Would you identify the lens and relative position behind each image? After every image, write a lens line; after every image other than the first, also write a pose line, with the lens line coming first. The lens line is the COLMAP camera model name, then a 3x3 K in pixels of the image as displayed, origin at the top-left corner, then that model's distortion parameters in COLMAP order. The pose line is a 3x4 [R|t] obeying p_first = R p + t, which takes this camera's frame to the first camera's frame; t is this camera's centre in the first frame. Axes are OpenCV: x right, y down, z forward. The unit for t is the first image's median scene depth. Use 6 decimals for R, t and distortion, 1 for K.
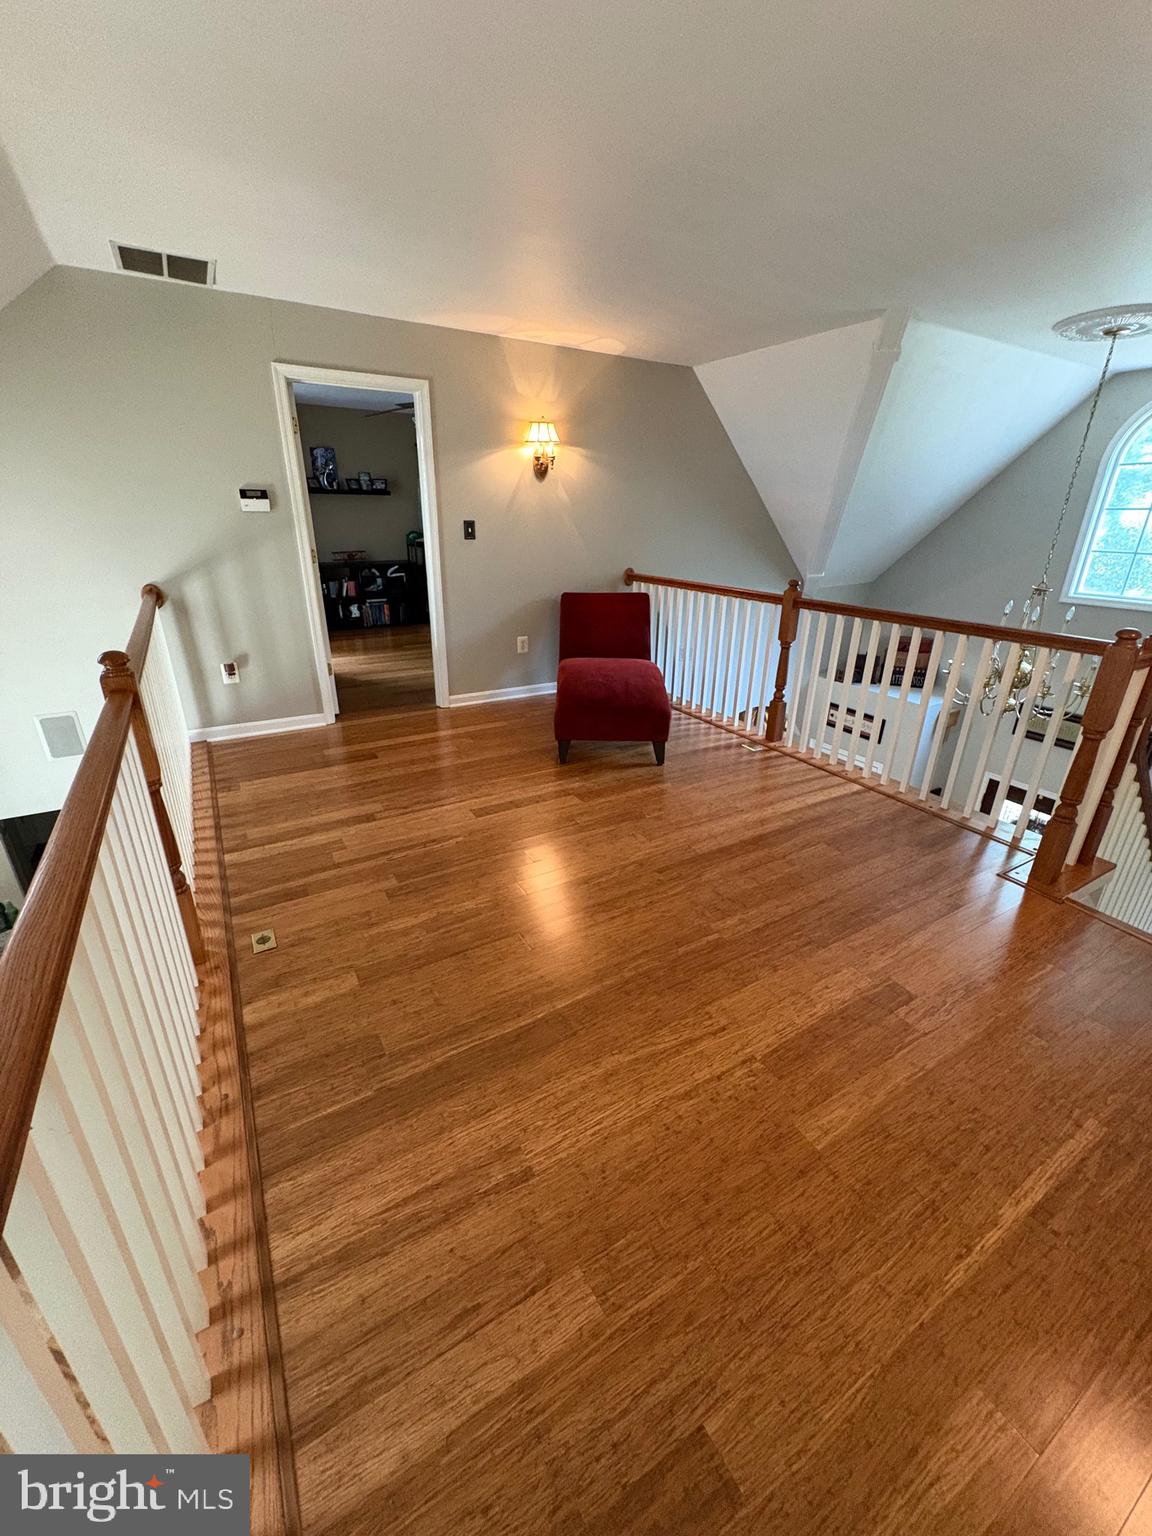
lens RADIAL K [[611.3, 0, 576.0], [0, 611.3, 768.0], [0, 0, 1]] dist [-0.000425, -0.000013]
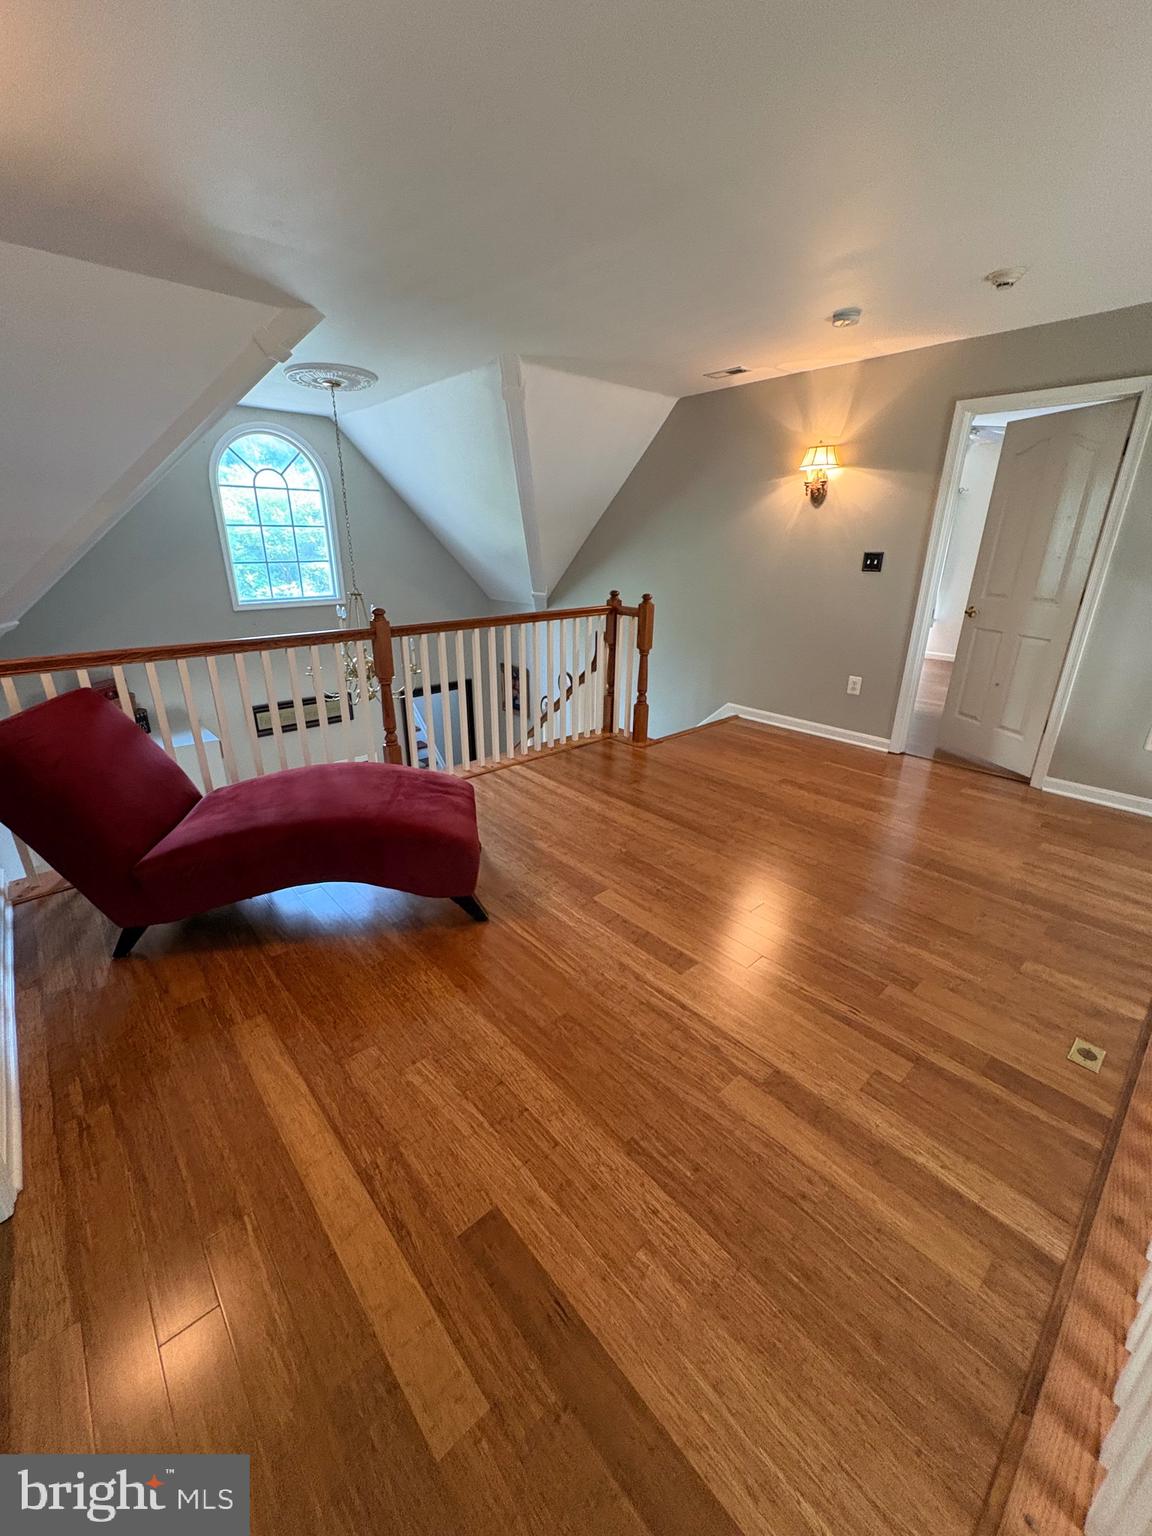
lens RADIAL K [[611.3, 0, 576.0], [0, 611.3, 768.0], [0, 0, 1]] dist [-0.000425, -0.000013]
pose [[-0.194308, -0.359098, 0.912849, -0.795323], [0.370122, 0.834963, 0.407243, -0.509454], [-0.908435, 0.416996, -0.029330, 1.194001]]
